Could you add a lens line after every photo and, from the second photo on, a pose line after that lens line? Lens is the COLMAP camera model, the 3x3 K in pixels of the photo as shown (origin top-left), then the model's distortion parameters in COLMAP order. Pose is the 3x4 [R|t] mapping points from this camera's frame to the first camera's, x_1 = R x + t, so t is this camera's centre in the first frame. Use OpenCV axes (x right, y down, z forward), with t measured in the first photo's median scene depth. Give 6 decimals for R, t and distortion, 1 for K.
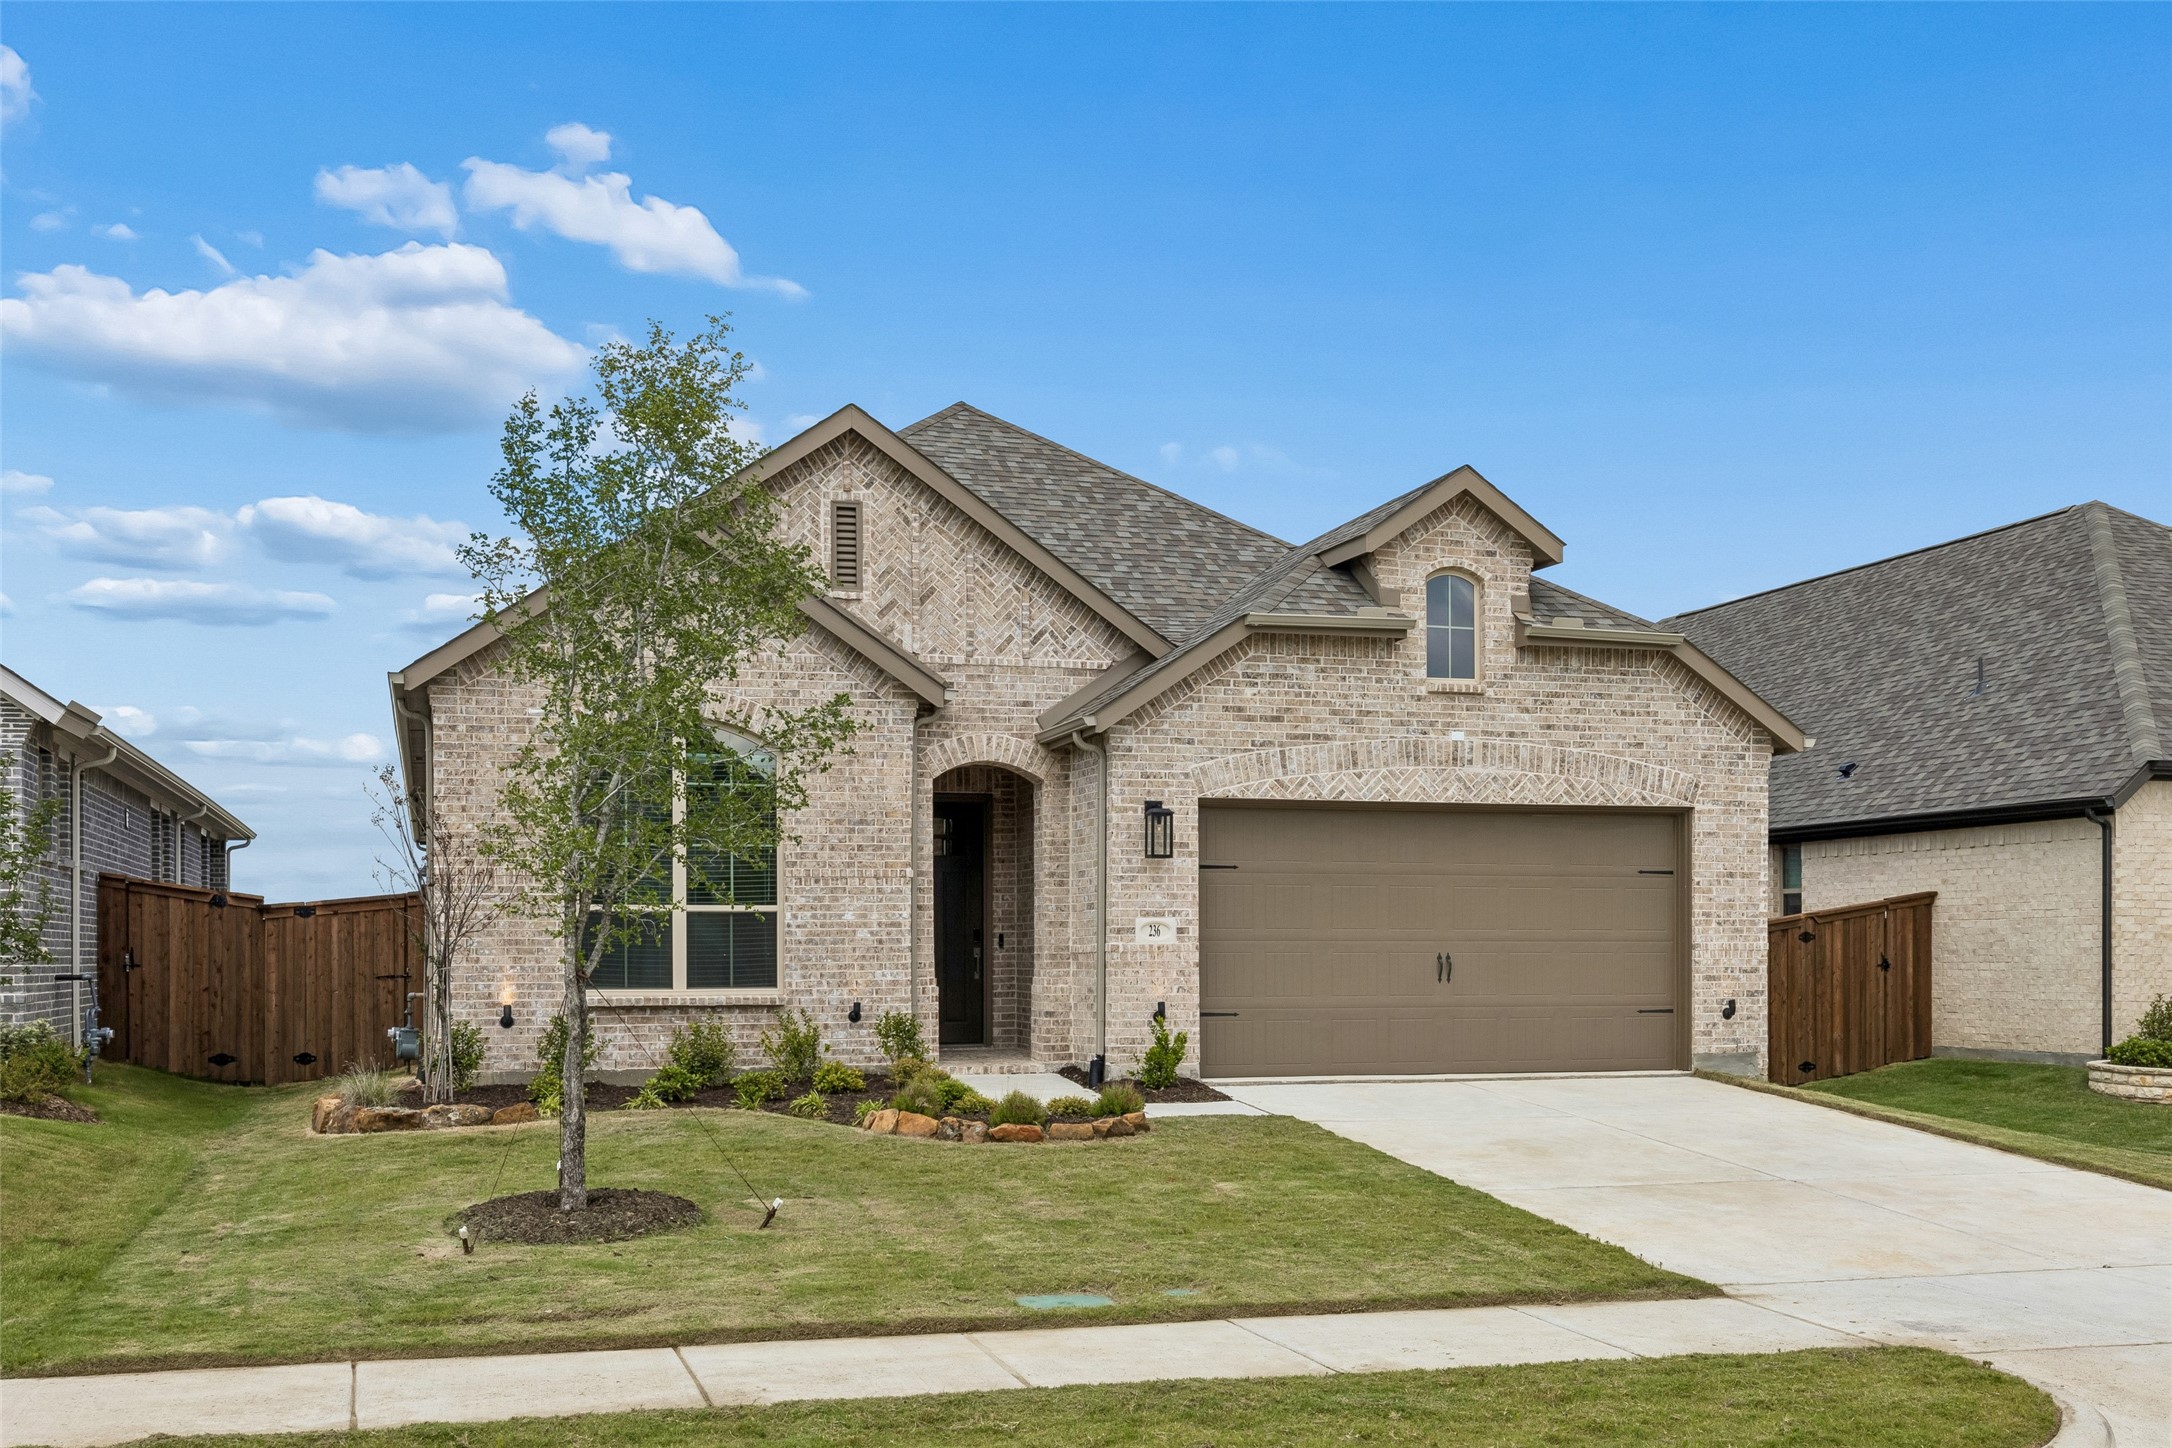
lens RADIAL K [[2141.5, 0, 1085.3], [0, 2141.5, 725.6], [0, 0, 1]] dist [0.017984, 0.000000]
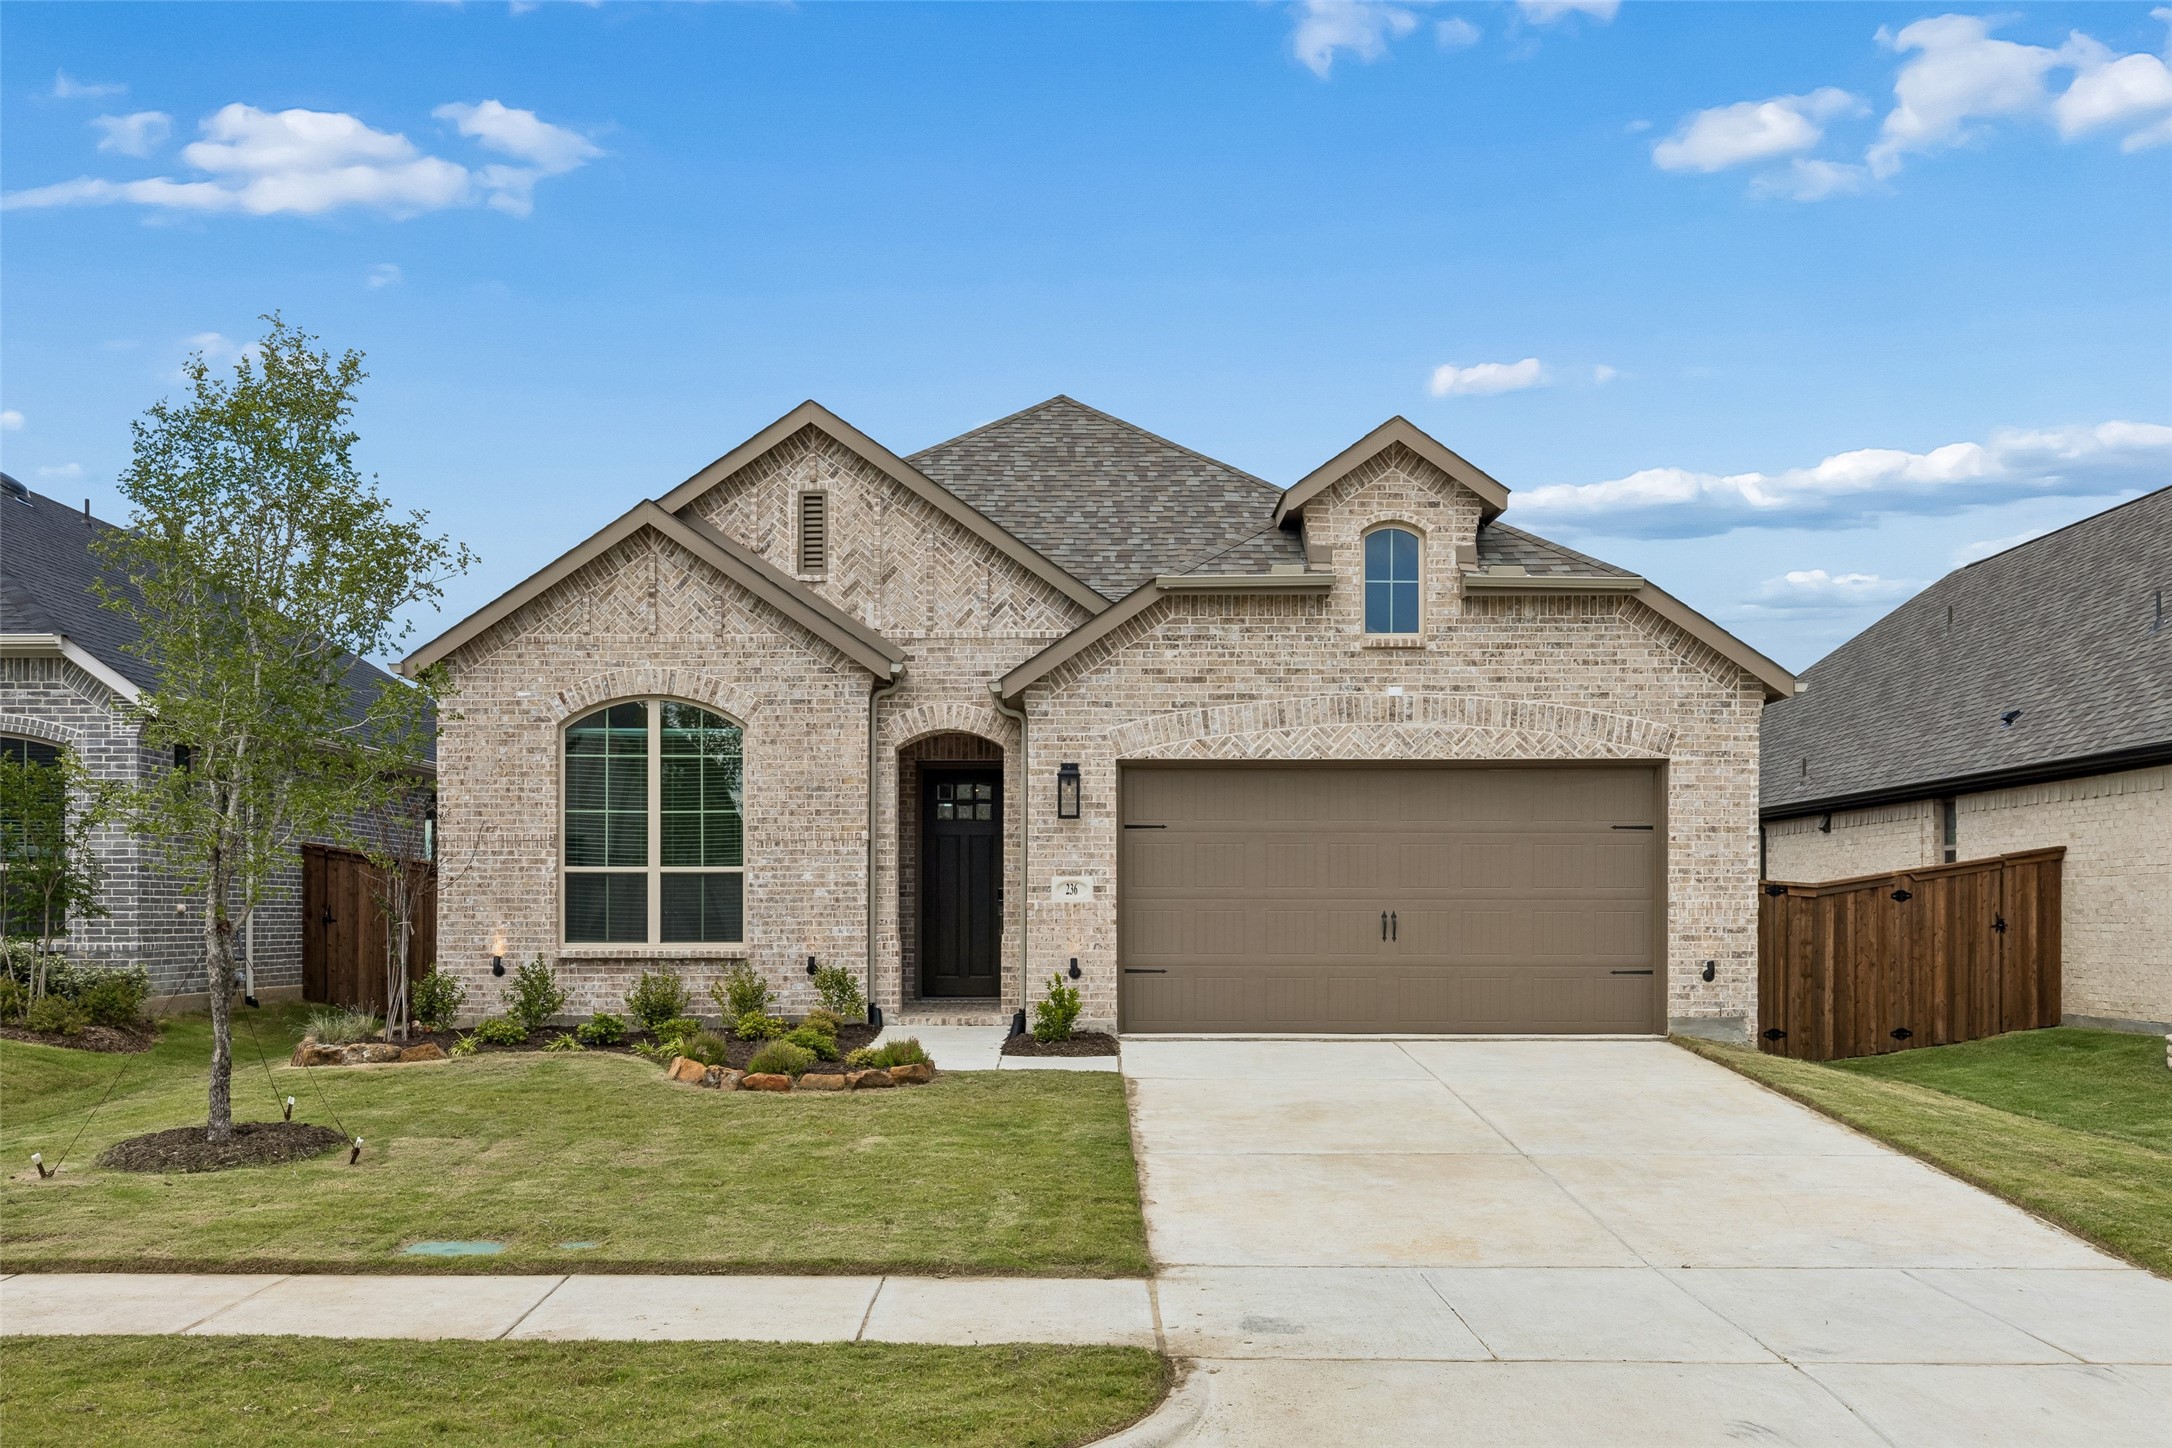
lens RADIAL K [[1918.8, 0, 1077.1], [0, 1918.8, 724.0], [0, 0, 1]] dist [0.011342, -0.003263]
pose [[0.958297, -0.026583, -0.284537, 0.286302], [0.028417, 0.999593, 0.002317, 0.013777], [0.284359, -0.010307, 0.958662, 0.112644]]
